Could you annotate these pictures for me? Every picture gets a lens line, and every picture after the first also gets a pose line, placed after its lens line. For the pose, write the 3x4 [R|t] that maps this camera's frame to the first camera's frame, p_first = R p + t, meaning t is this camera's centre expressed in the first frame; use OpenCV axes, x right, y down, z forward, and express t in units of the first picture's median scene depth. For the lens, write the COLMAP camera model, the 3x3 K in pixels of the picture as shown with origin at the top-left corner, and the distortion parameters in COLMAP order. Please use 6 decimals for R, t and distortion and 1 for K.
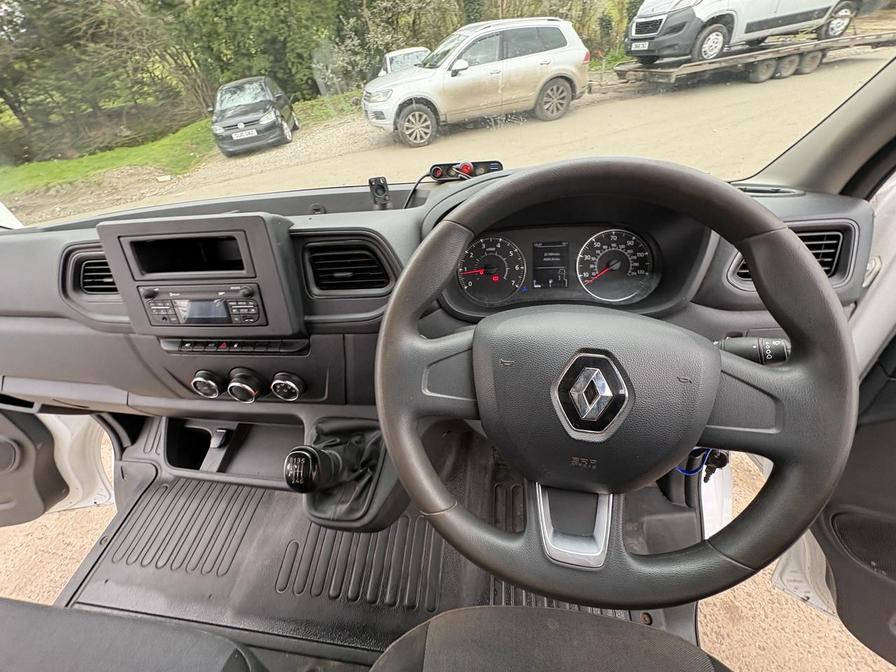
lens RADIAL K [[356.9, 0, 450.2], [0, 356.9, 337.9], [0, 0, 1]] dist [-0.003807, 0.001092]
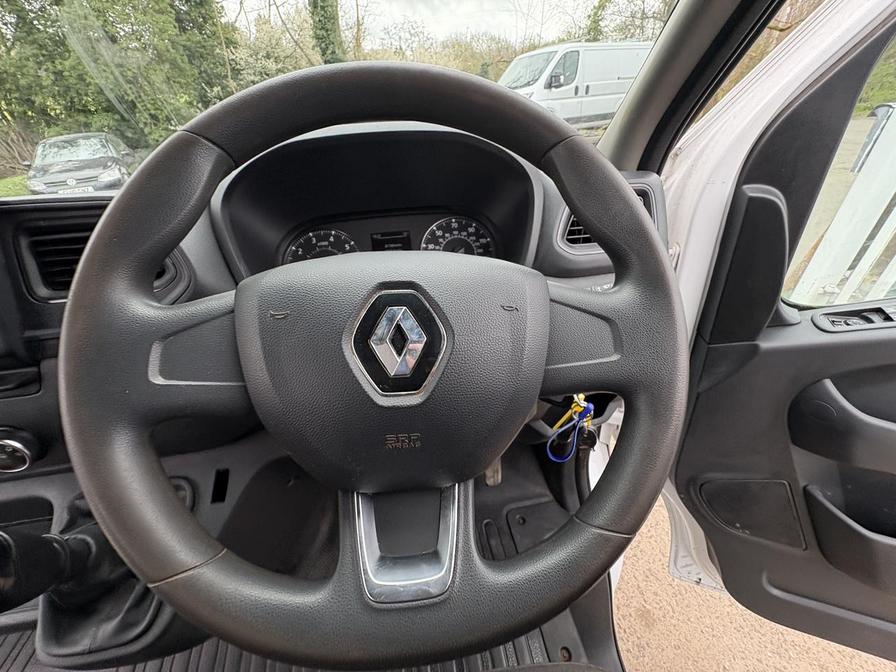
lens RADIAL K [[356.9, 0, 451.6], [0, 356.9, 336.7], [0, 0, 1]] dist [-0.003807, 0.001092]
pose [[0.955359, -0.094168, 0.280038, 0.146214], [0.136603, 0.981237, -0.136067, 0.130032], [-0.261971, 0.168246, 0.950297, 0.137669]]
